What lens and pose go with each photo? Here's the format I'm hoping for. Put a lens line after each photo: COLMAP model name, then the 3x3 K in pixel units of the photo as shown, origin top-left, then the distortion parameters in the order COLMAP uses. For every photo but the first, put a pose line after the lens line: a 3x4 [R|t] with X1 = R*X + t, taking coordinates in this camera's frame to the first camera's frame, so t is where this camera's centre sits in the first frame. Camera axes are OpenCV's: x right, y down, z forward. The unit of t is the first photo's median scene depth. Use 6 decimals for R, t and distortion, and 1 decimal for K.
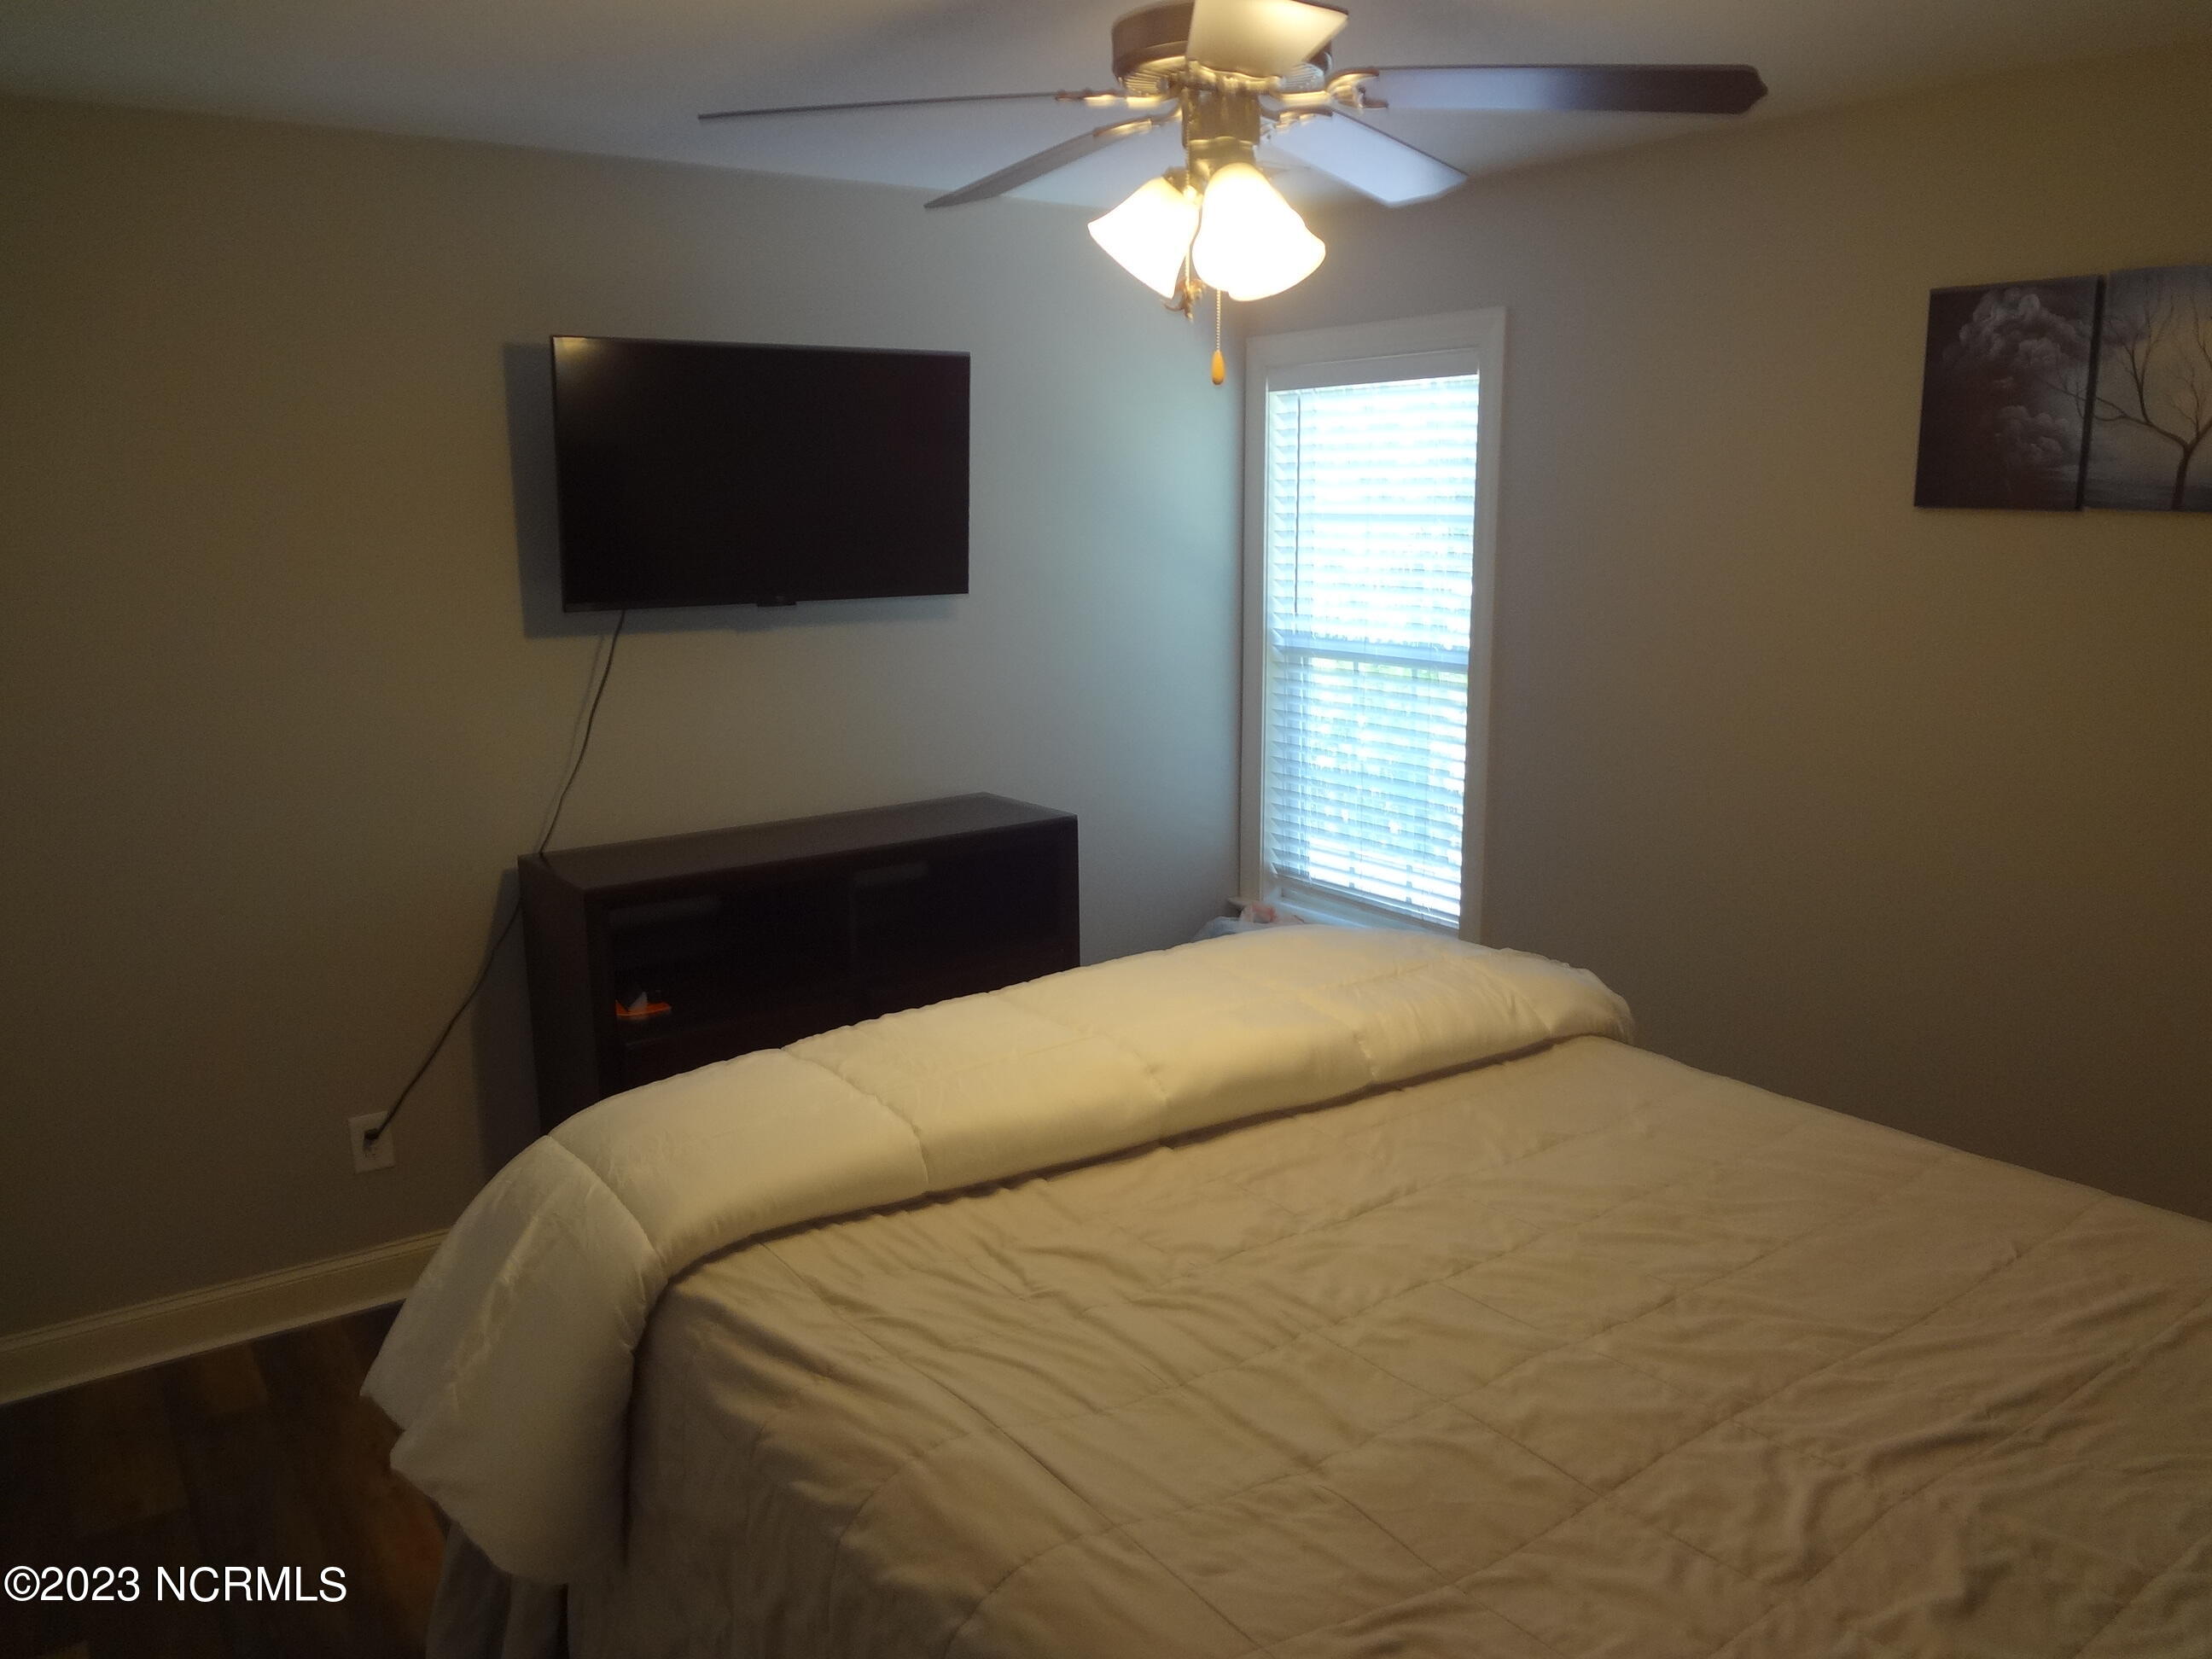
lens RADIAL K [[1654.0, 0, 1087.3], [0, 1654.0, 830.5], [0, 0, 1]] dist [-0.051802, 0.015121]
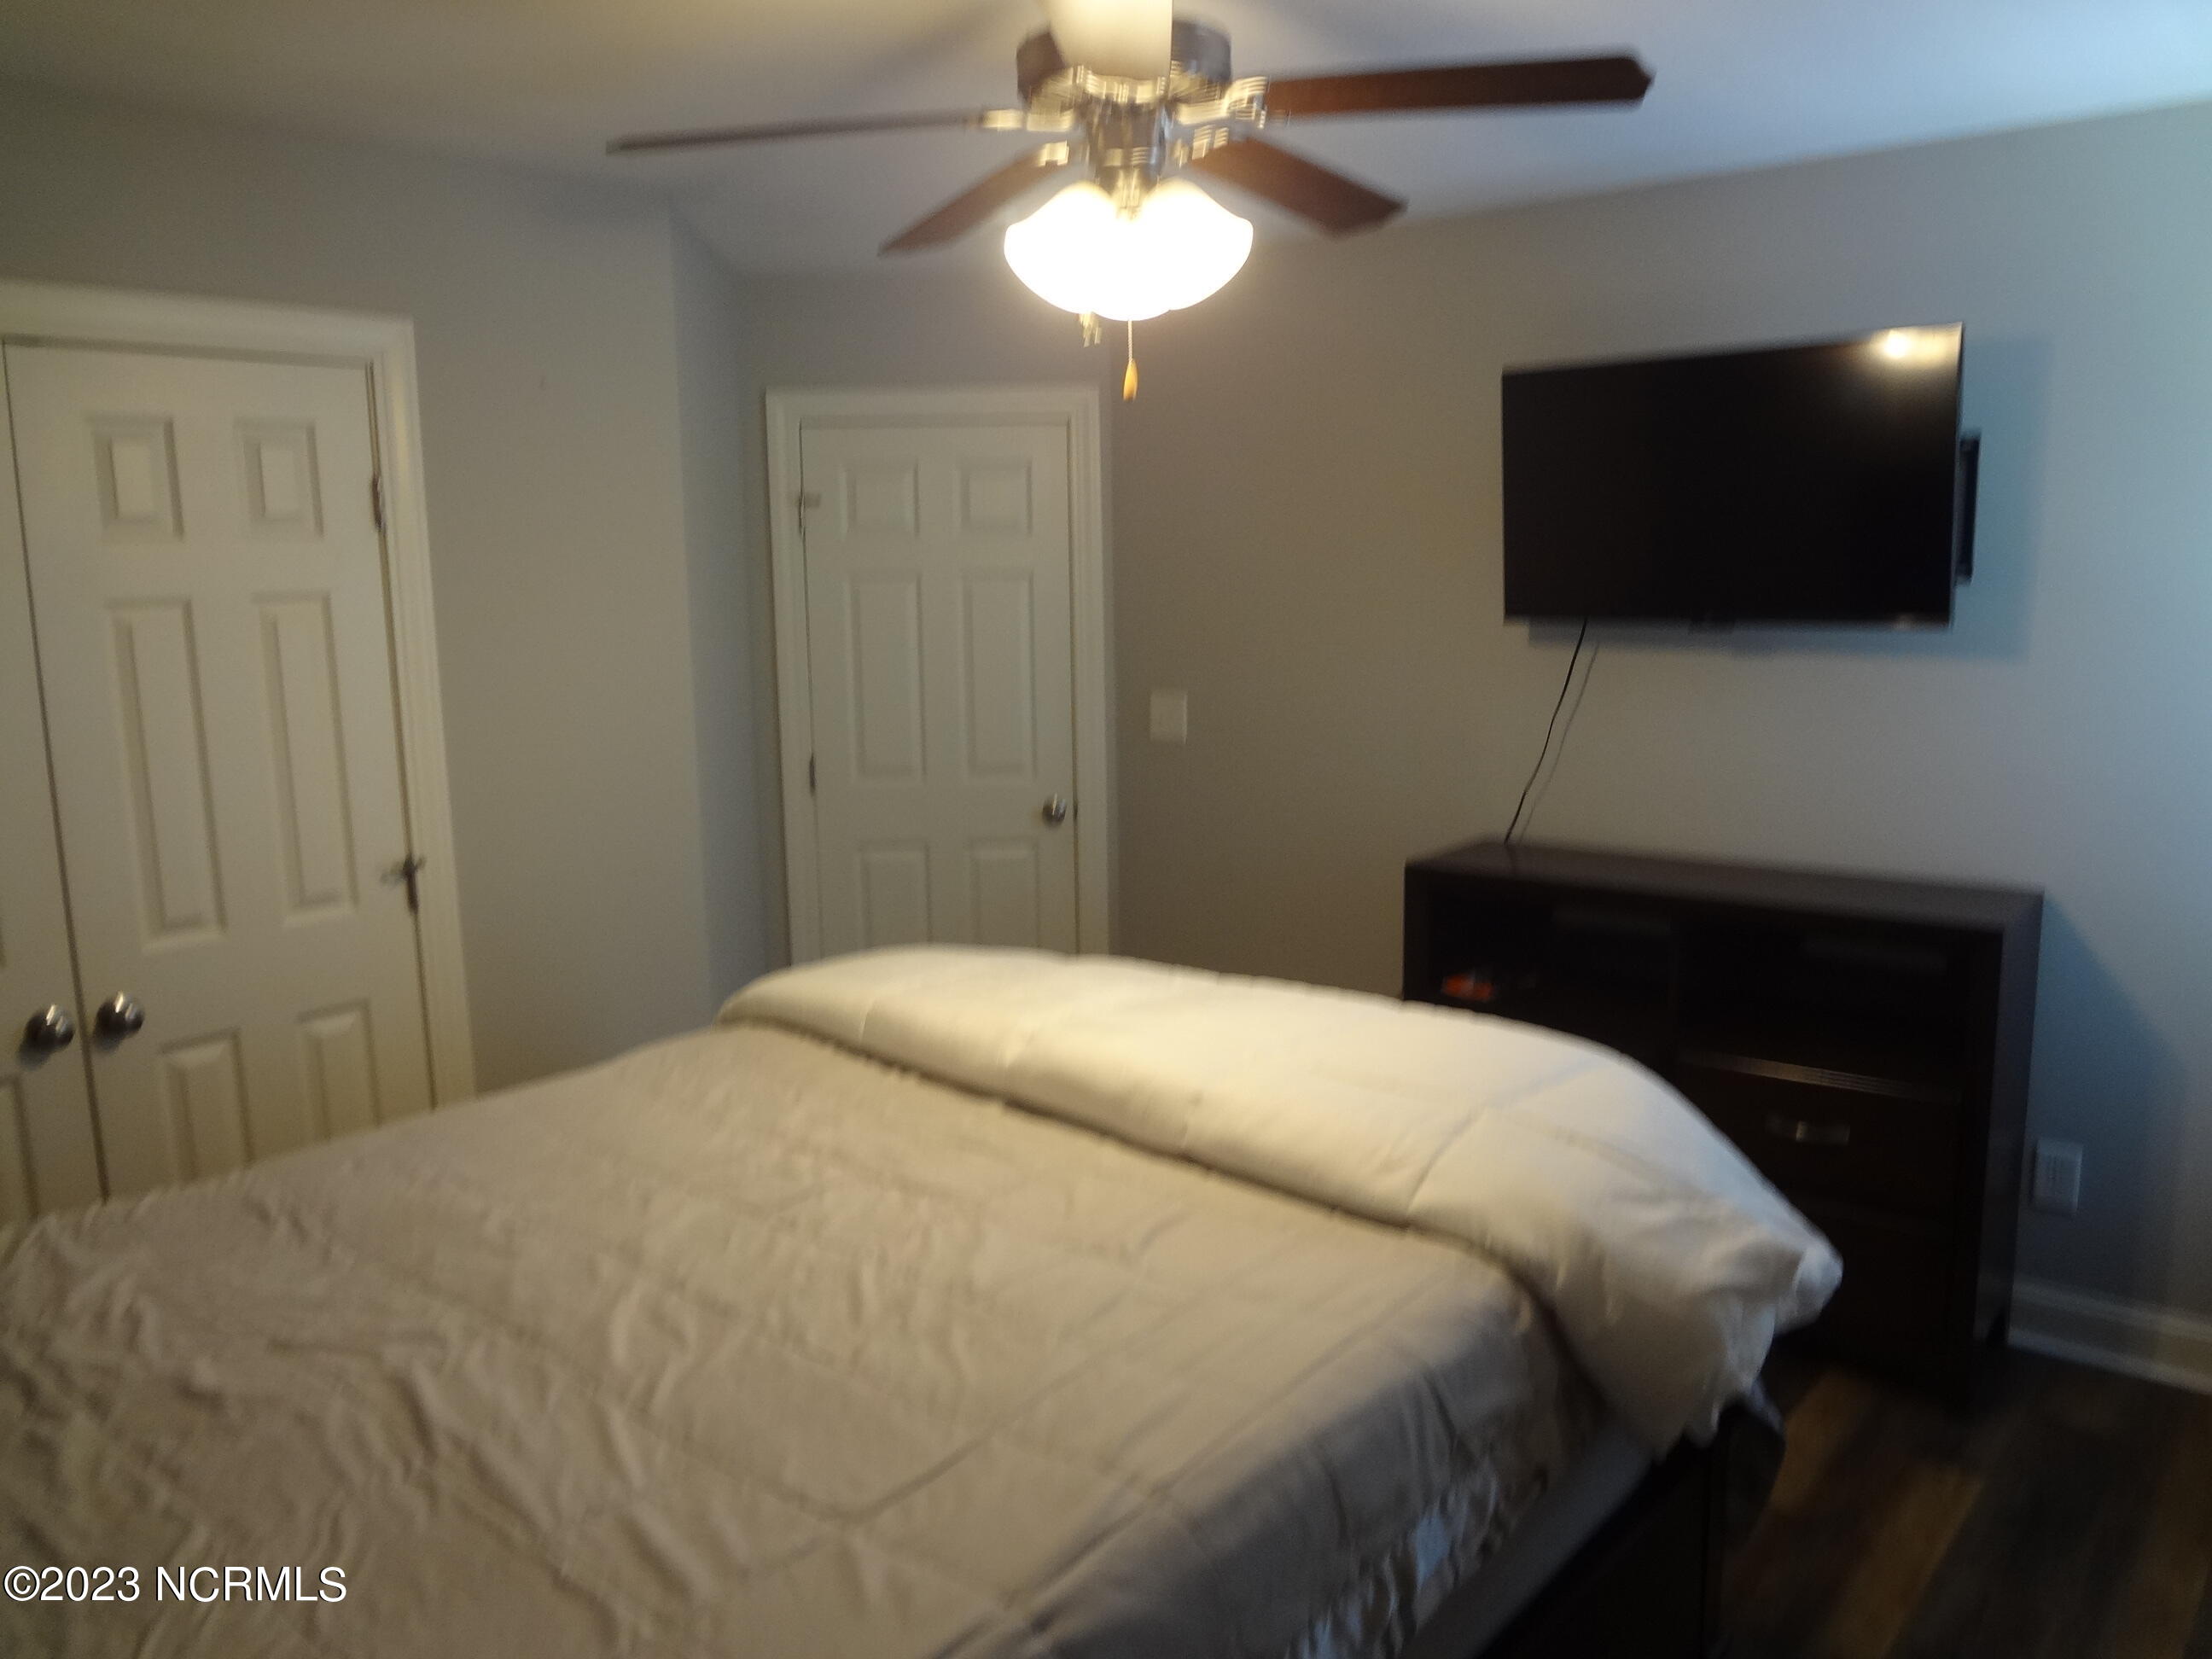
lens RADIAL K [[1654.0, 0, 1087.3], [0, 1654.0, 830.5], [0, 0, 1]] dist [-0.051802, 0.015121]
pose [[0.224237, 0.159652, -0.961368, 1.854545], [-0.181554, 0.976063, 0.119745, -0.211342], [0.957474, 0.147689, 0.247855, 1.315954]]
